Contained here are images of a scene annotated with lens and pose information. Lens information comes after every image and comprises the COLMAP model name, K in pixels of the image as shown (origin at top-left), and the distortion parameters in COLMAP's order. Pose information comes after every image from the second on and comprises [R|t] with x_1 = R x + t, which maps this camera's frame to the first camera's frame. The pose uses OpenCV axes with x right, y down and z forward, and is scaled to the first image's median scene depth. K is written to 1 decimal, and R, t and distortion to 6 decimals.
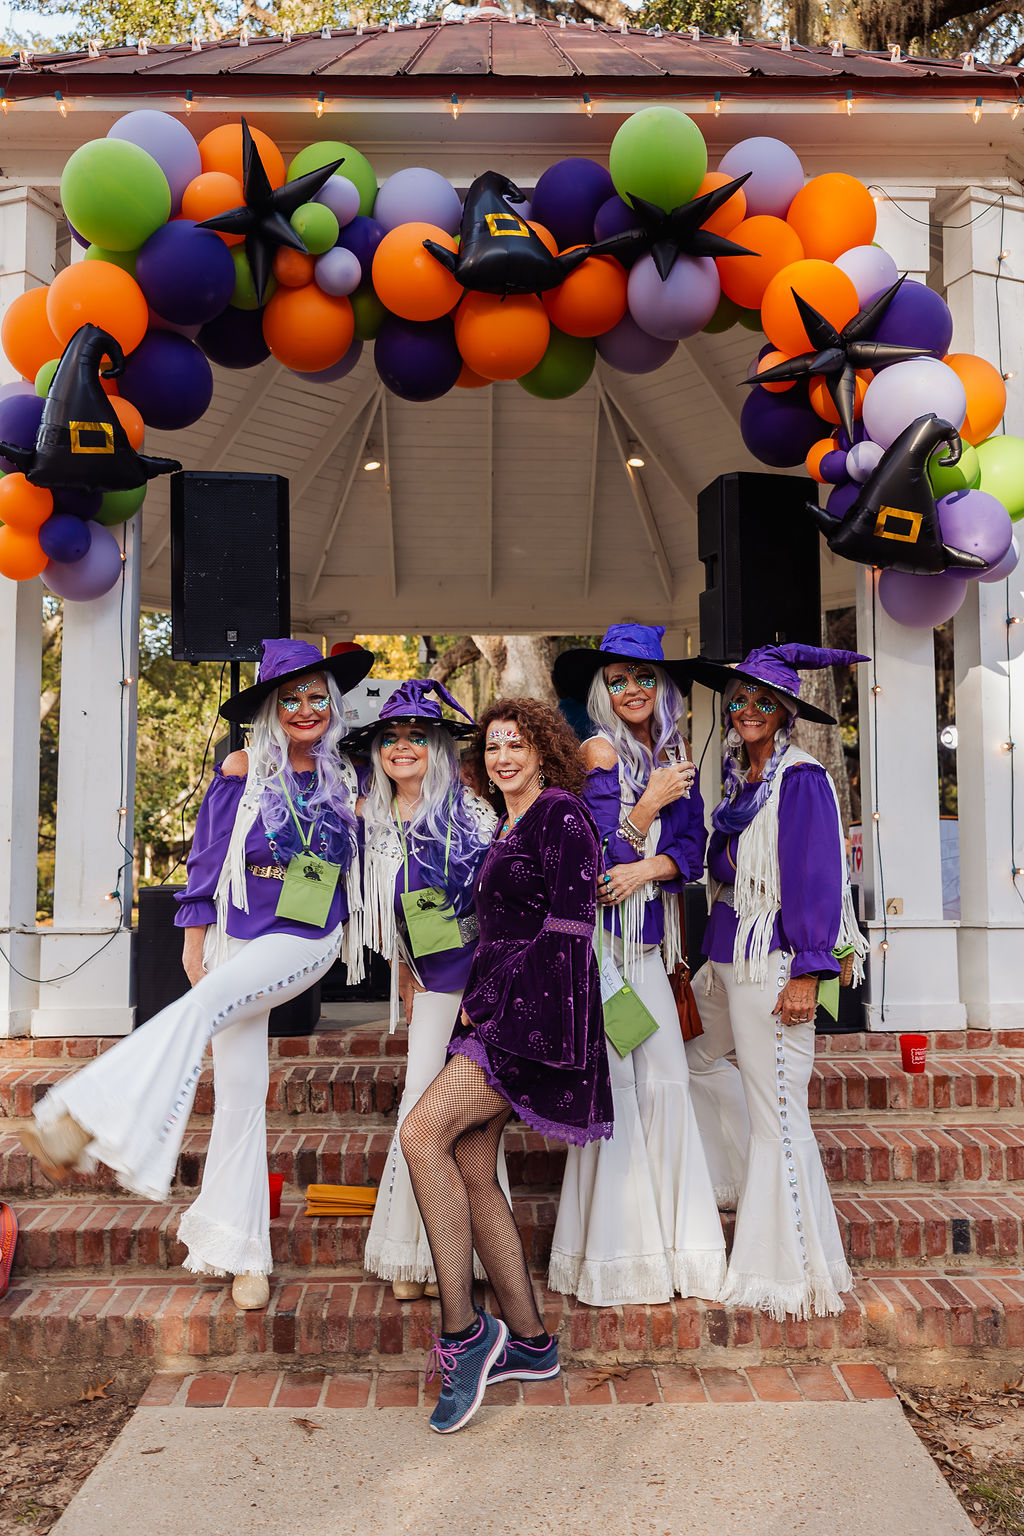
lens RADIAL K [[1304.5, 0, 512.0], [0, 1304.5, 768.0], [0, 0, 1]] dist [-0.011306, 0.012933]
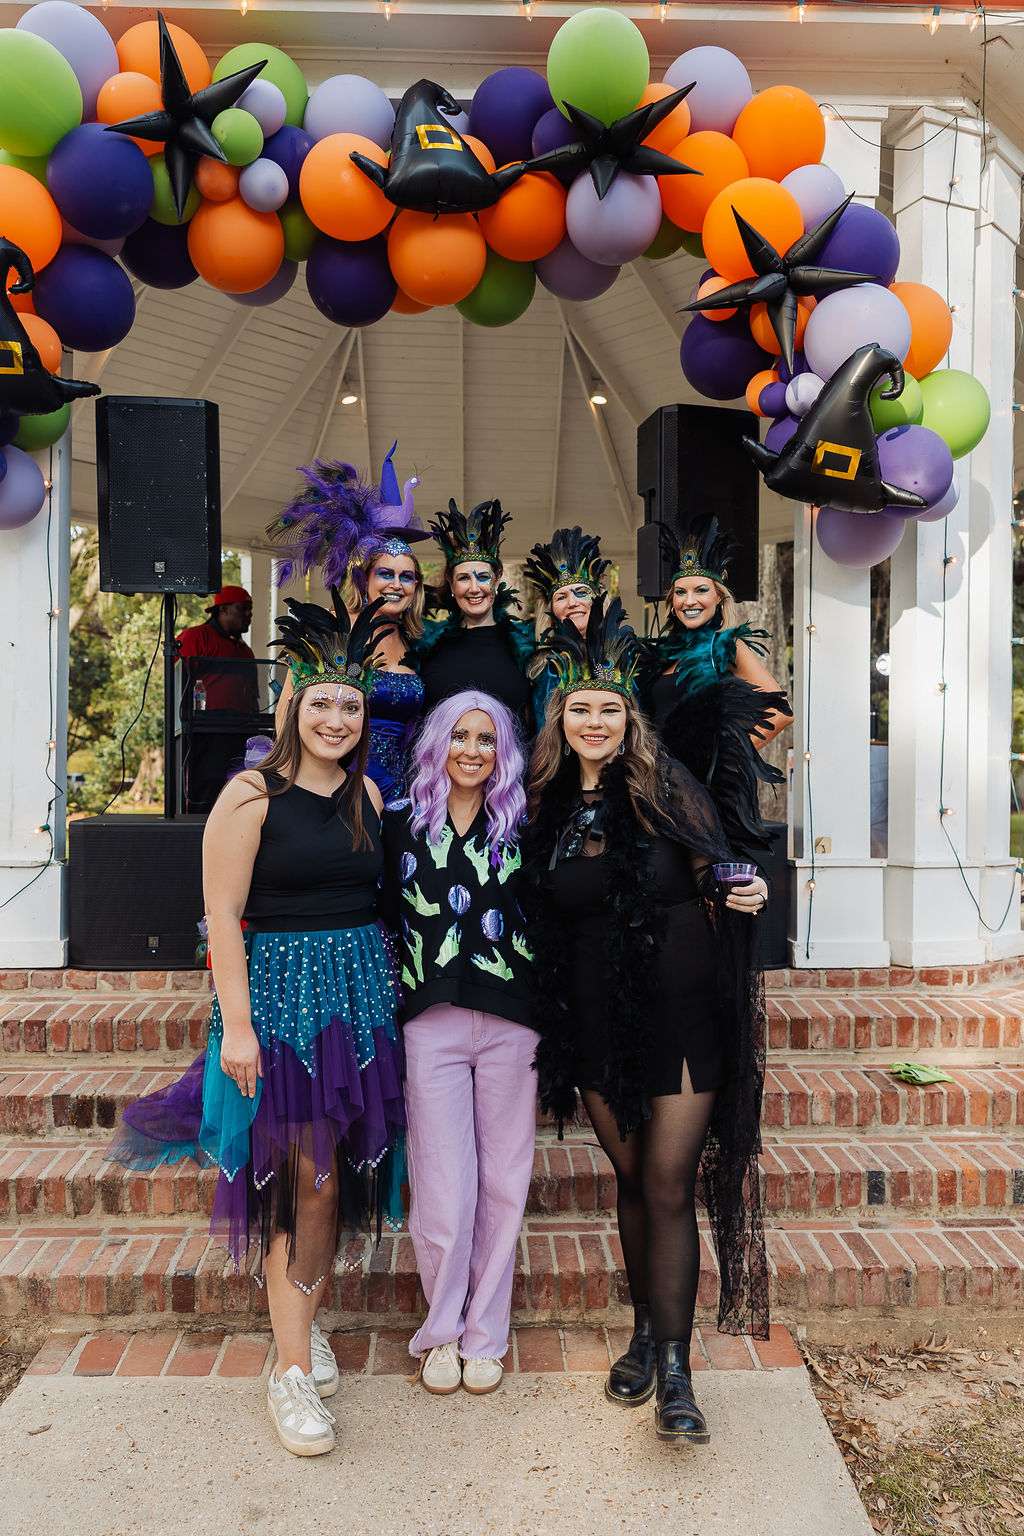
lens RADIAL K [[1163.6, 0, 512.0], [0, 1163.6, 768.0], [0, 0, 1]] dist [-0.007829, 0.009793]
pose [[0.999843, 0.009170, 0.015191, 0.040848], [-0.010287, 0.997122, 0.075113, -0.020179], [-0.014459, -0.075257, 0.997059, 0.115891]]
